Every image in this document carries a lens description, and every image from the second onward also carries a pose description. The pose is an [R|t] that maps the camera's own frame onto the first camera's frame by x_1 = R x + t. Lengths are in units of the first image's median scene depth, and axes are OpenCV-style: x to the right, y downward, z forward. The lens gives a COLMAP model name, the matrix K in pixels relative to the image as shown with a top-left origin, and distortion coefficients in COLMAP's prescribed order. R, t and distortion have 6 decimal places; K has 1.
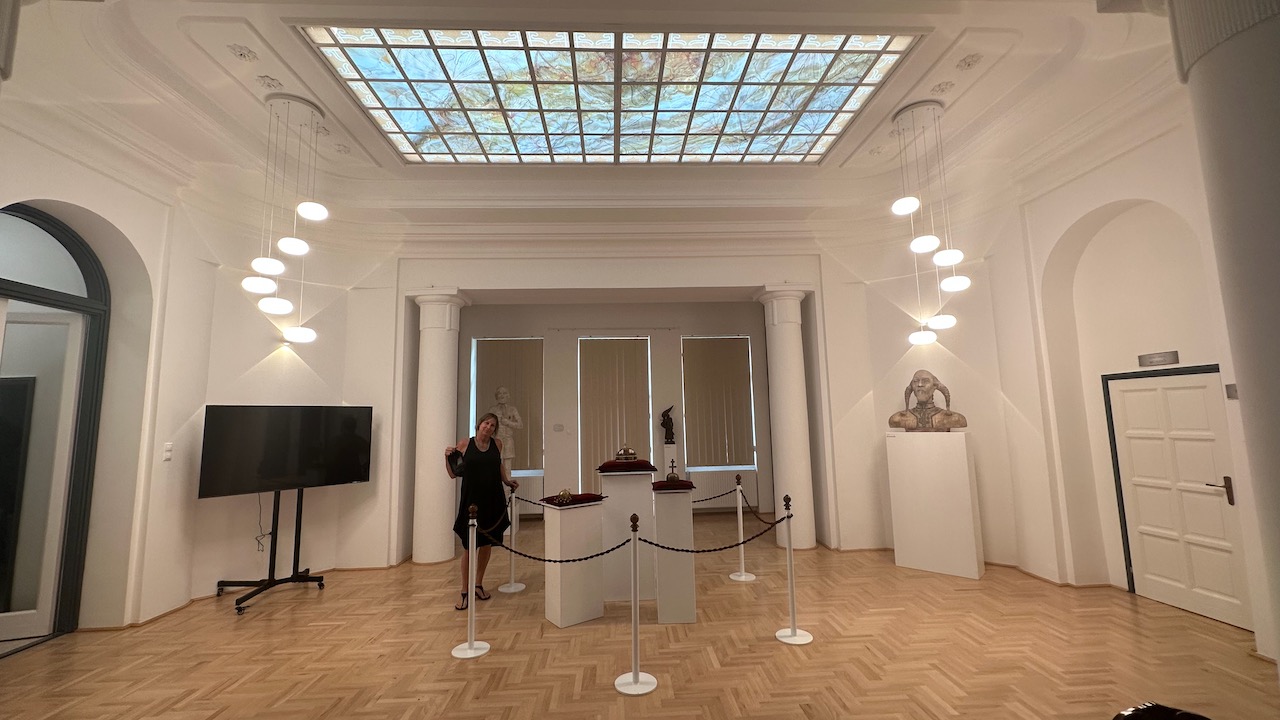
lens RADIAL K [[505.6, 0, 640.0], [0, 505.6, 360.0], [0, 0, 1]] dist [0.003231, 0.000364]
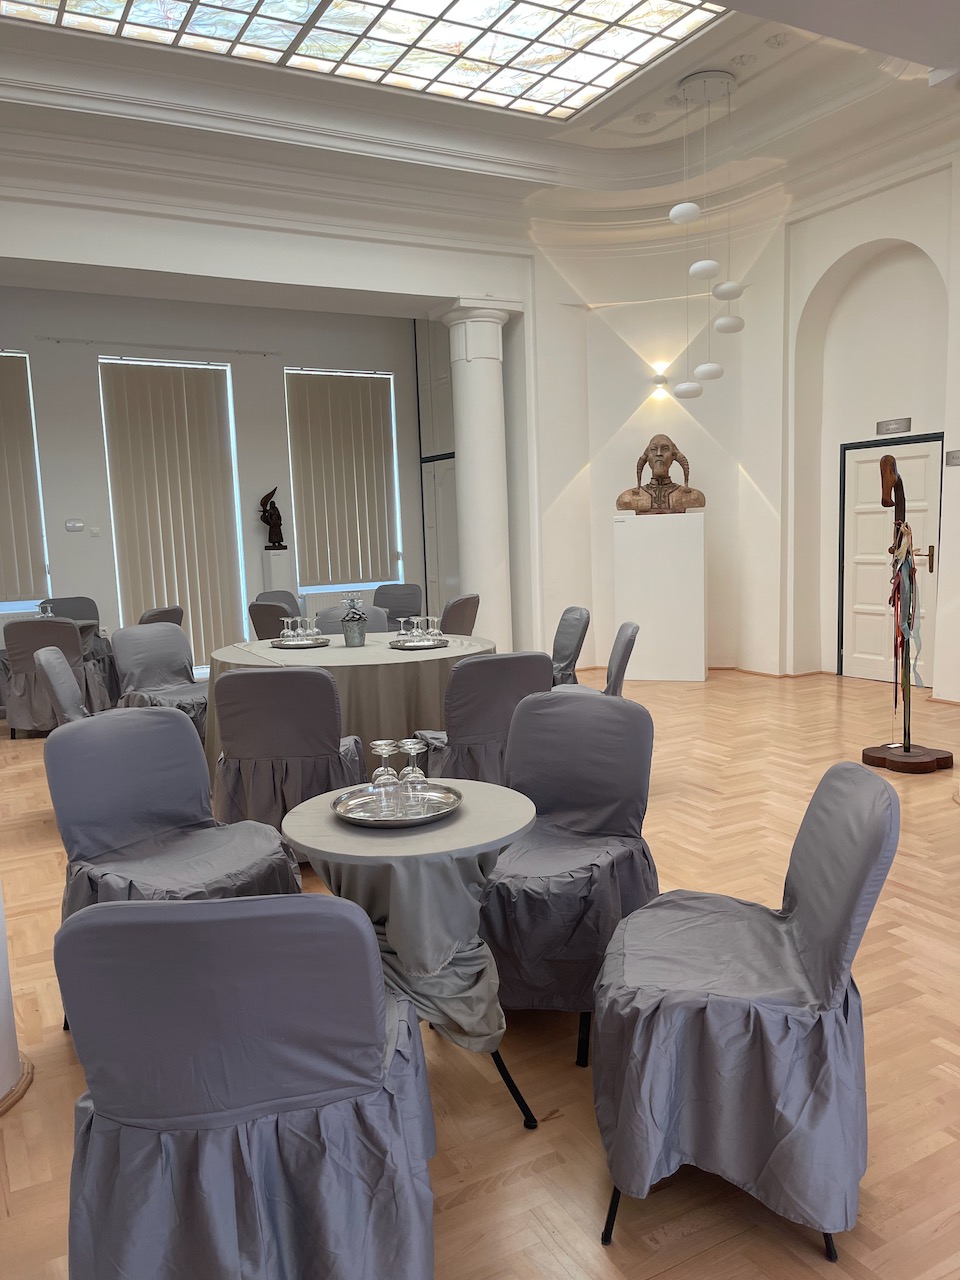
lens RADIAL K [[937.1, 0, 480.0], [0, 937.1, 640.0], [0, 0, 1]] dist [0.064987, -0.097257]
pose [[0.905671, -0.059609, 0.419770, -0.329297], [-0.036331, 0.975515, 0.216912, 0.025070], [-0.422421, -0.211702, 0.881330, -0.229077]]
